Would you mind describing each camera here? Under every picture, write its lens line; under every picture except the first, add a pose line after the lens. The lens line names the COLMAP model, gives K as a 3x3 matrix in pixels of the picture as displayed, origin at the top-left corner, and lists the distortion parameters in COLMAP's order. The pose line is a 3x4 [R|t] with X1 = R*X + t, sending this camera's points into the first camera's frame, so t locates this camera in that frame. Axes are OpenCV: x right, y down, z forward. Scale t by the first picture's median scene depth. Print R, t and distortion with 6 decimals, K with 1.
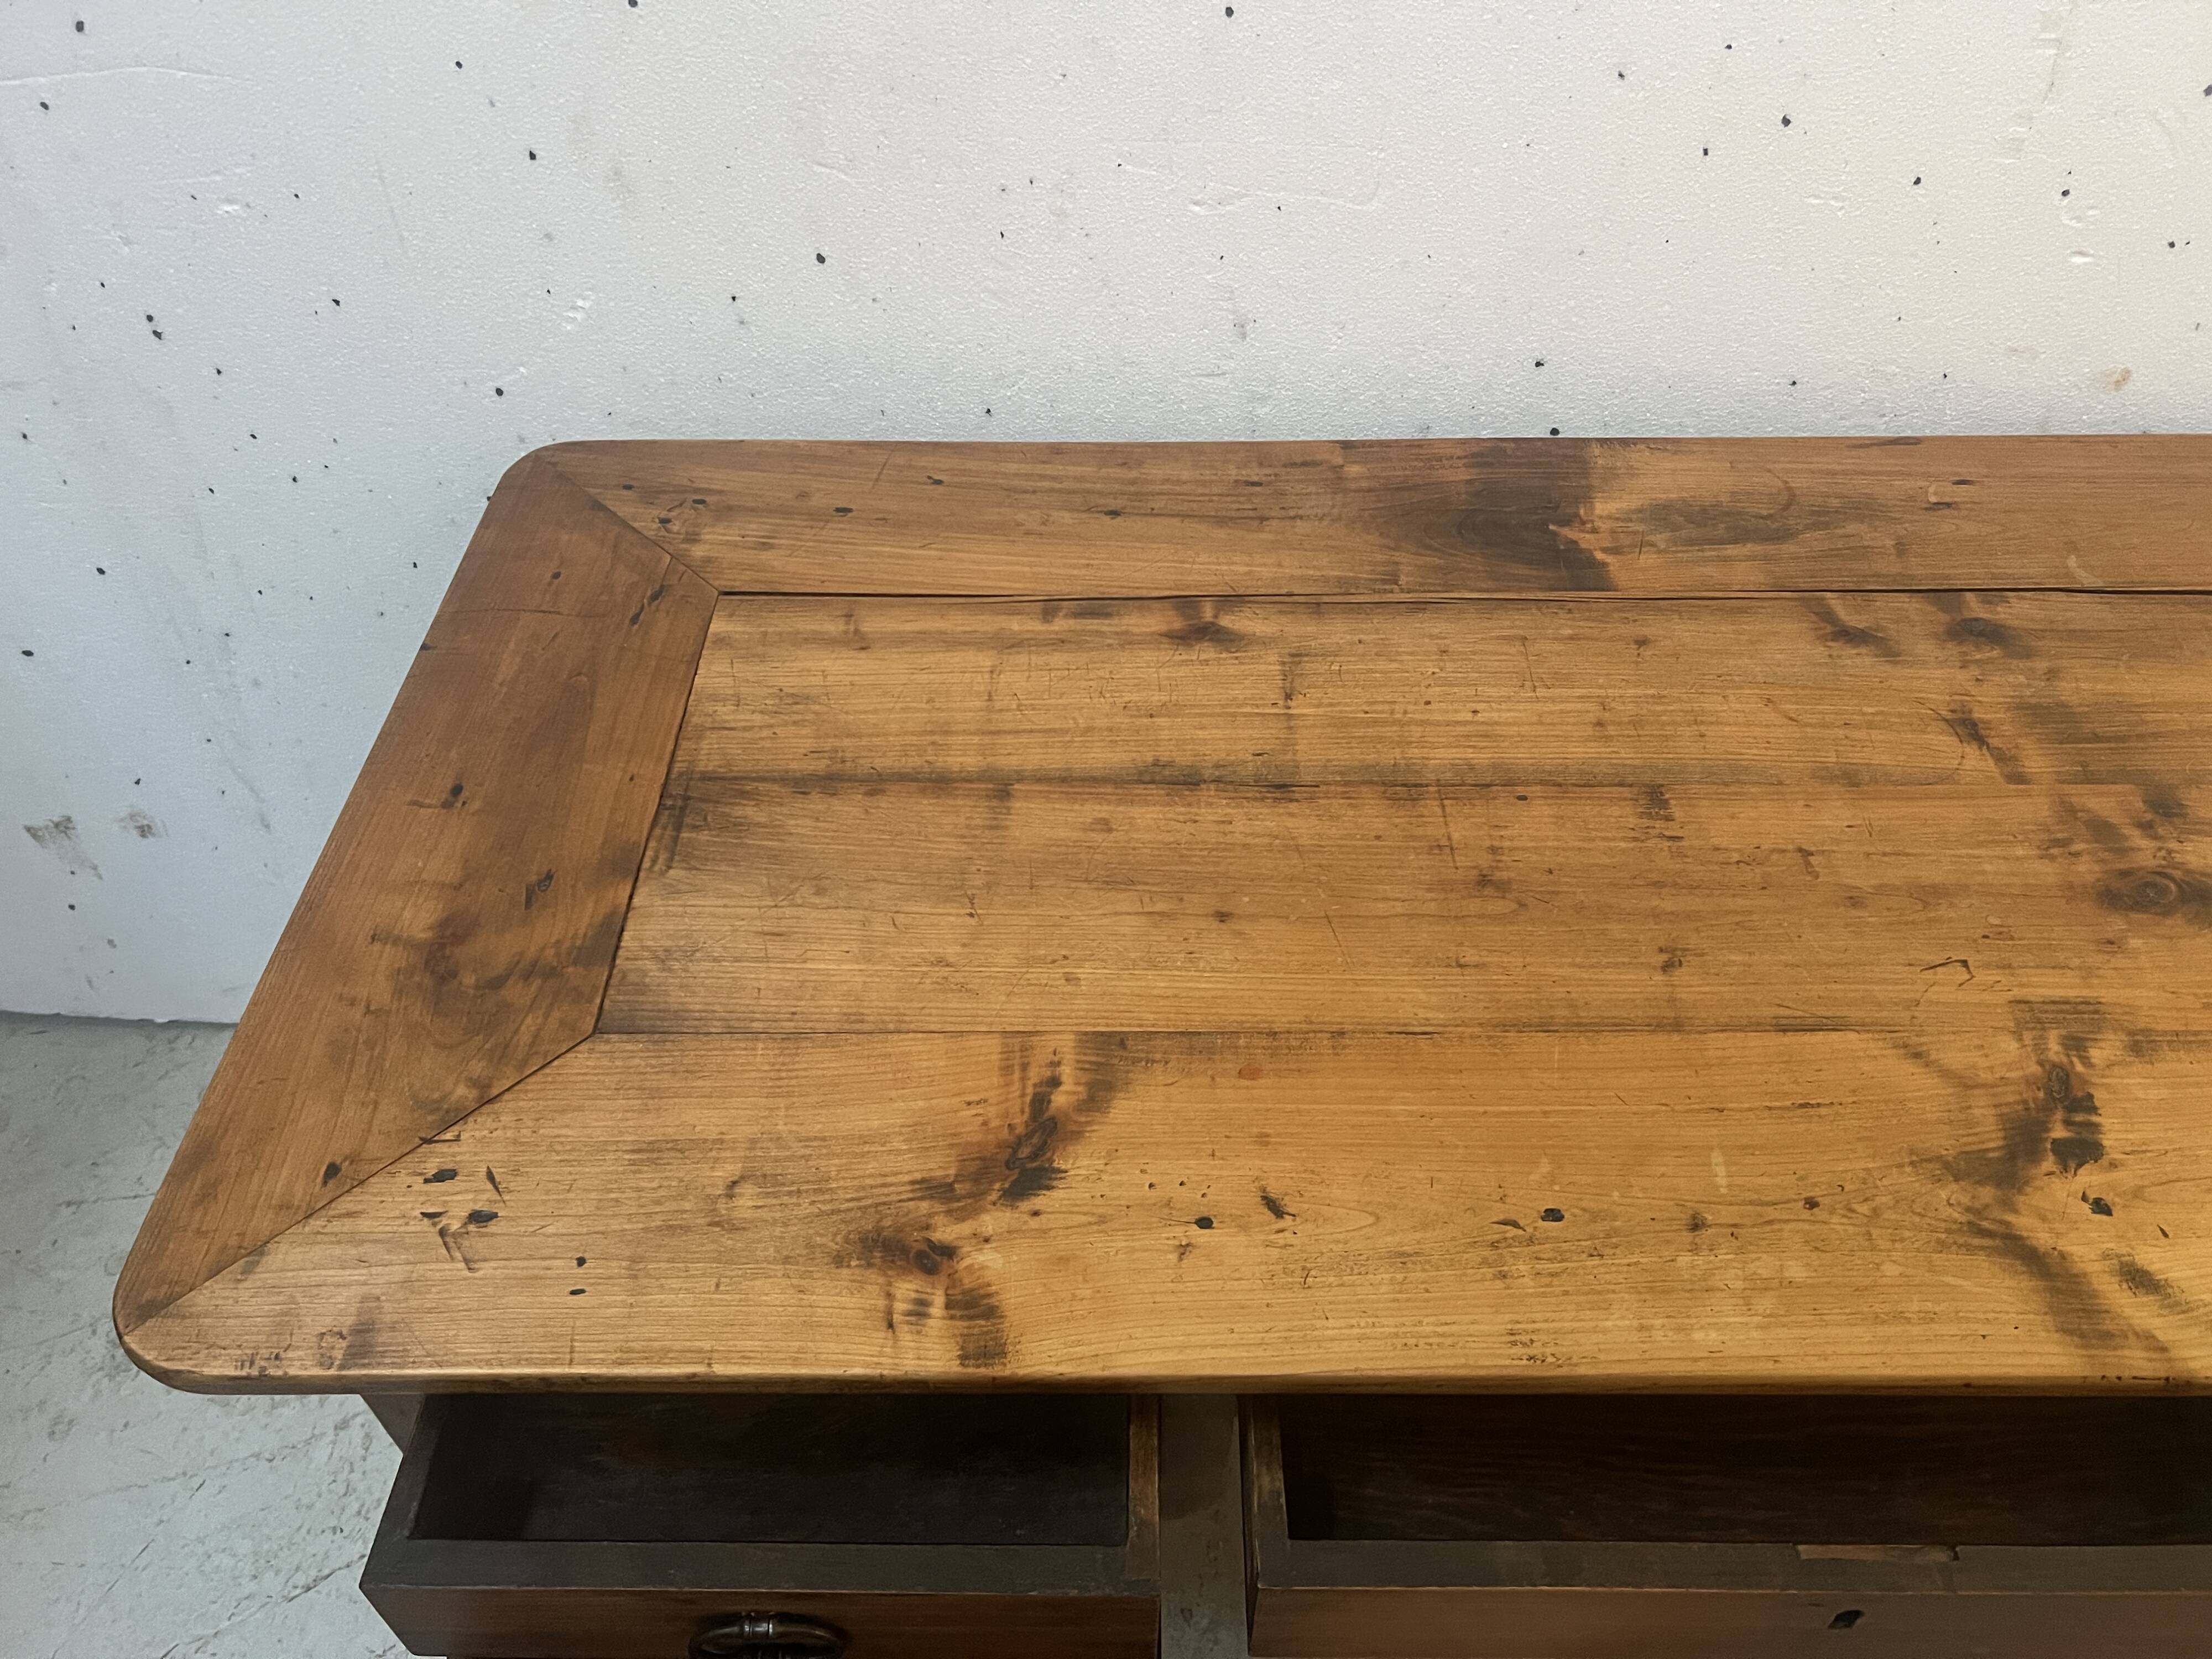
lens RADIAL K [[1691.7, 0, 1106.0], [0, 1691.7, 851.4], [0, 0, 1]] dist [0.053999, -0.063853]
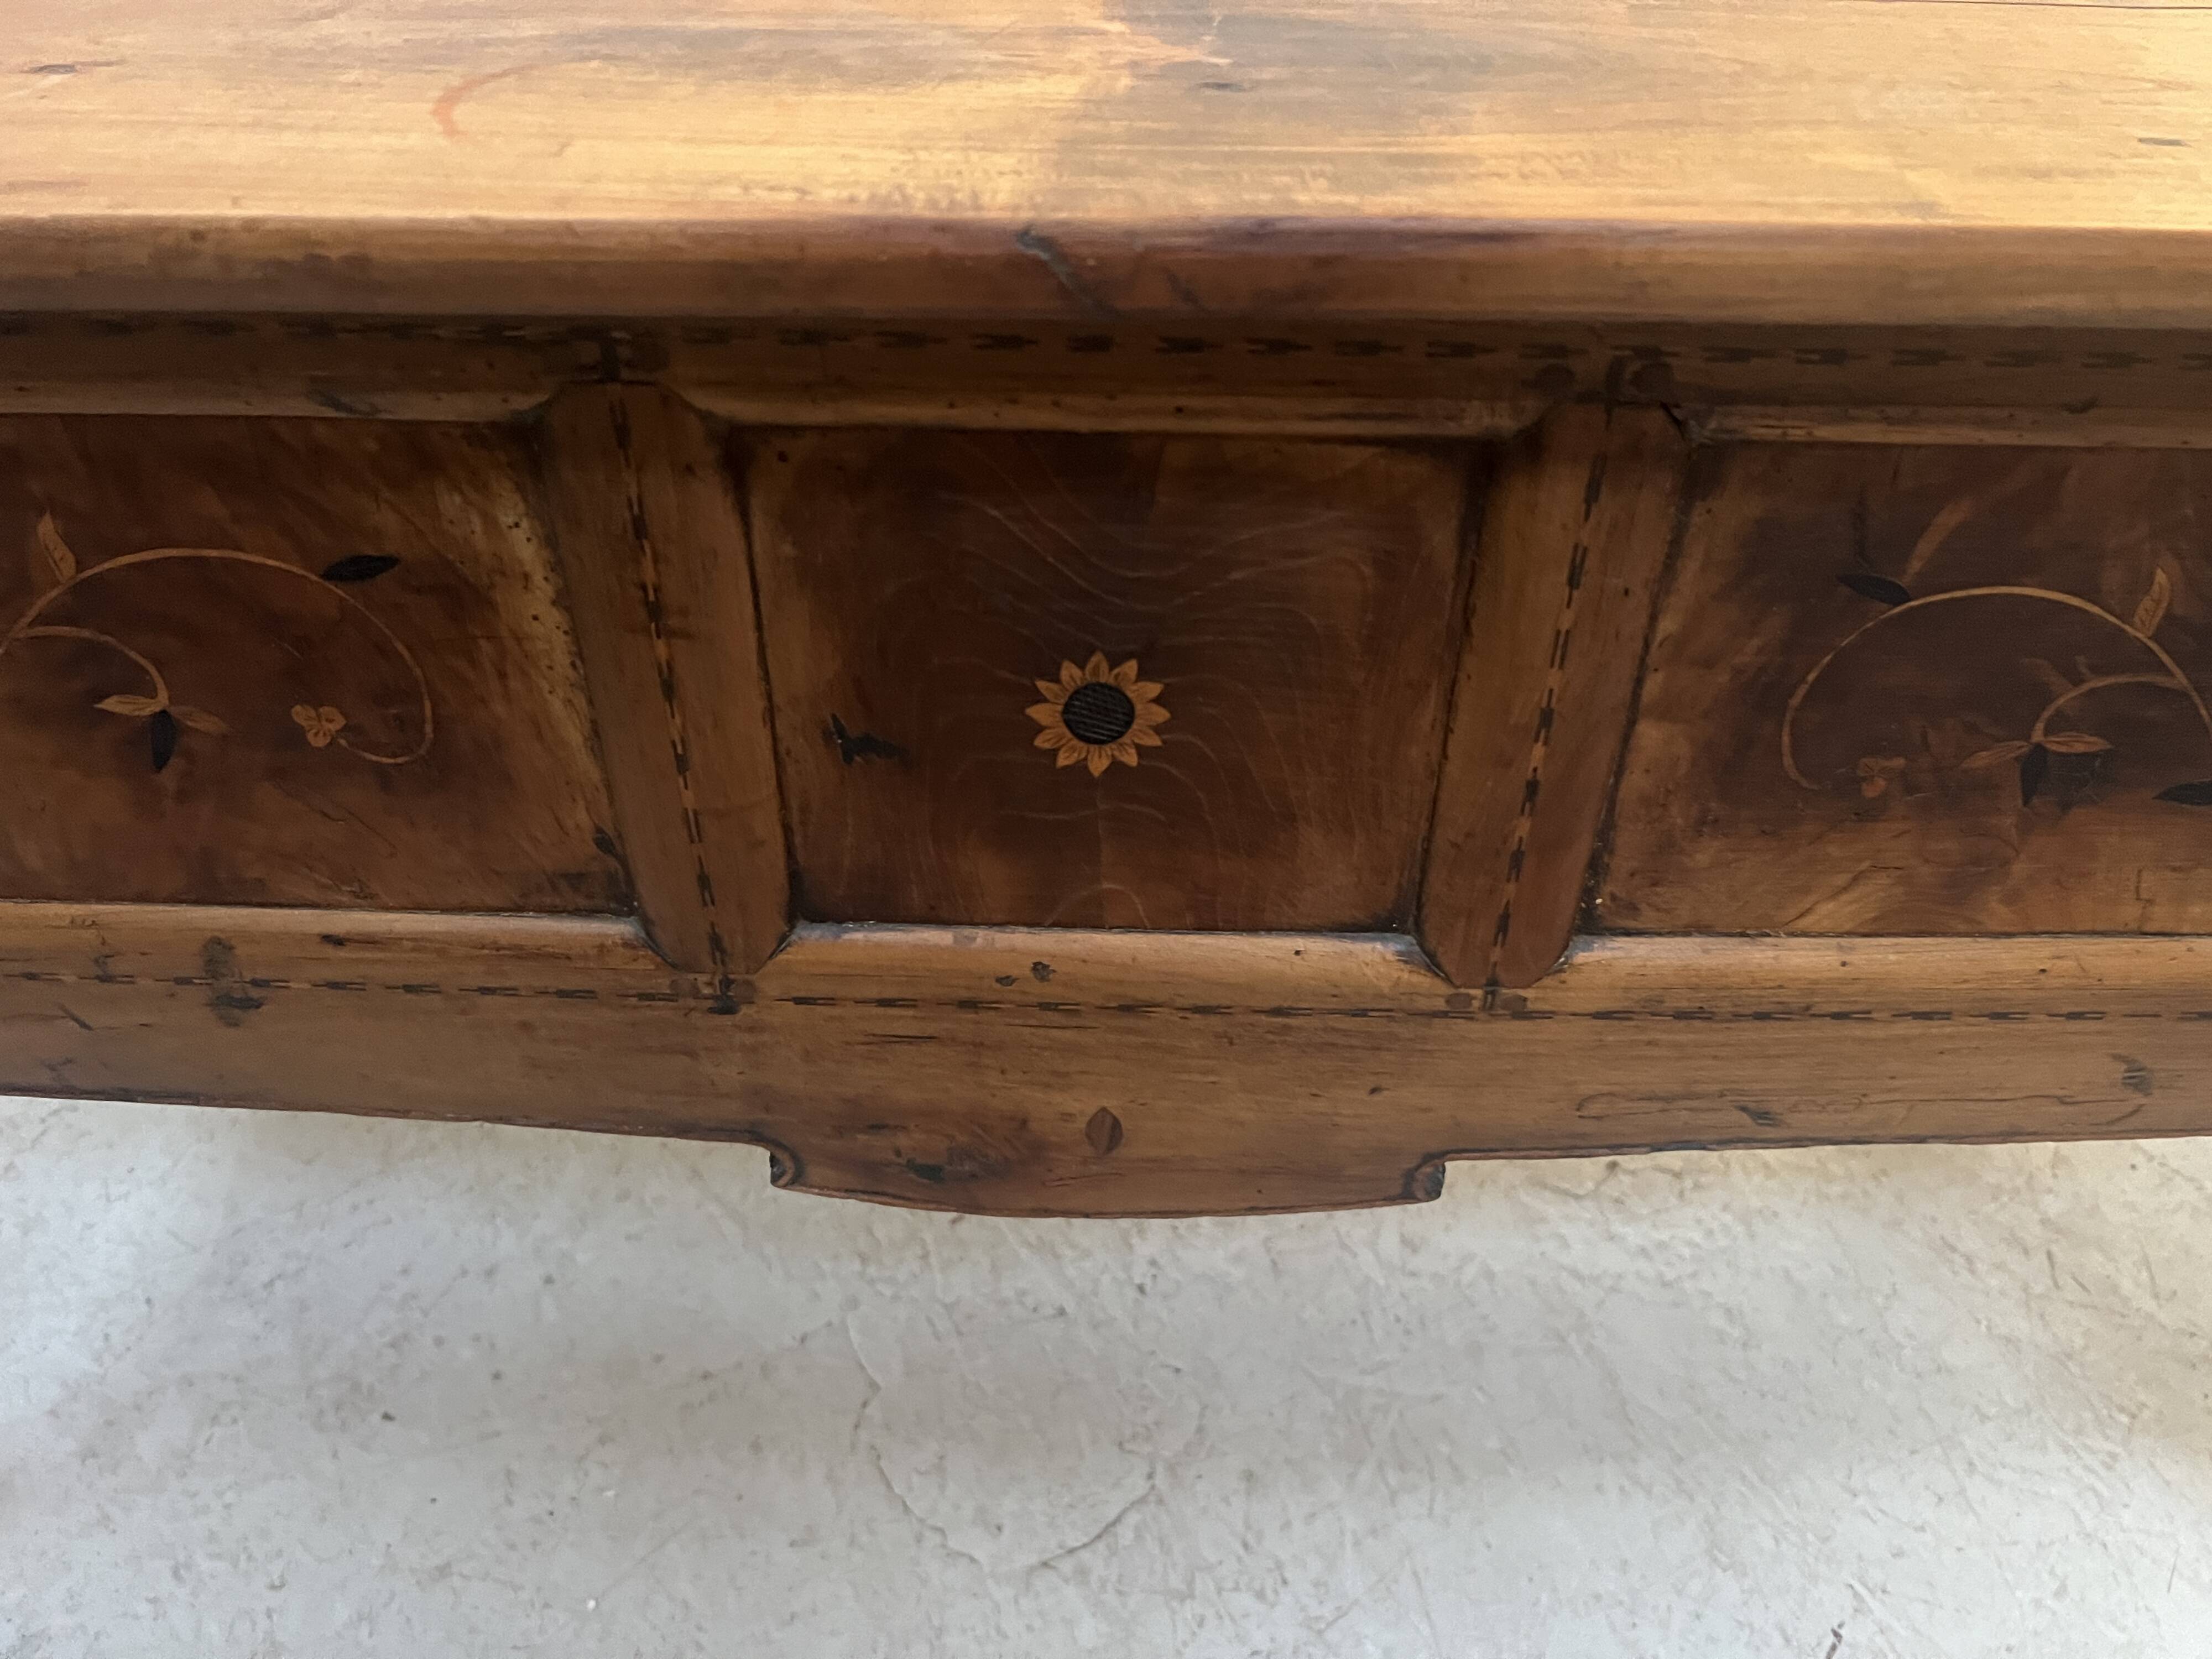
lens RADIAL K [[1691.7, 0, 1138.0], [0, 1691.7, 841.9], [0, 0, 1]] dist [0.053999, -0.063853]
pose [[-0.999985, 0.003324, -0.004432, 0.320718], [-0.004159, 0.078222, 0.996927, -0.602913], [0.003660, 0.996930, -0.078207, 1.351744]]
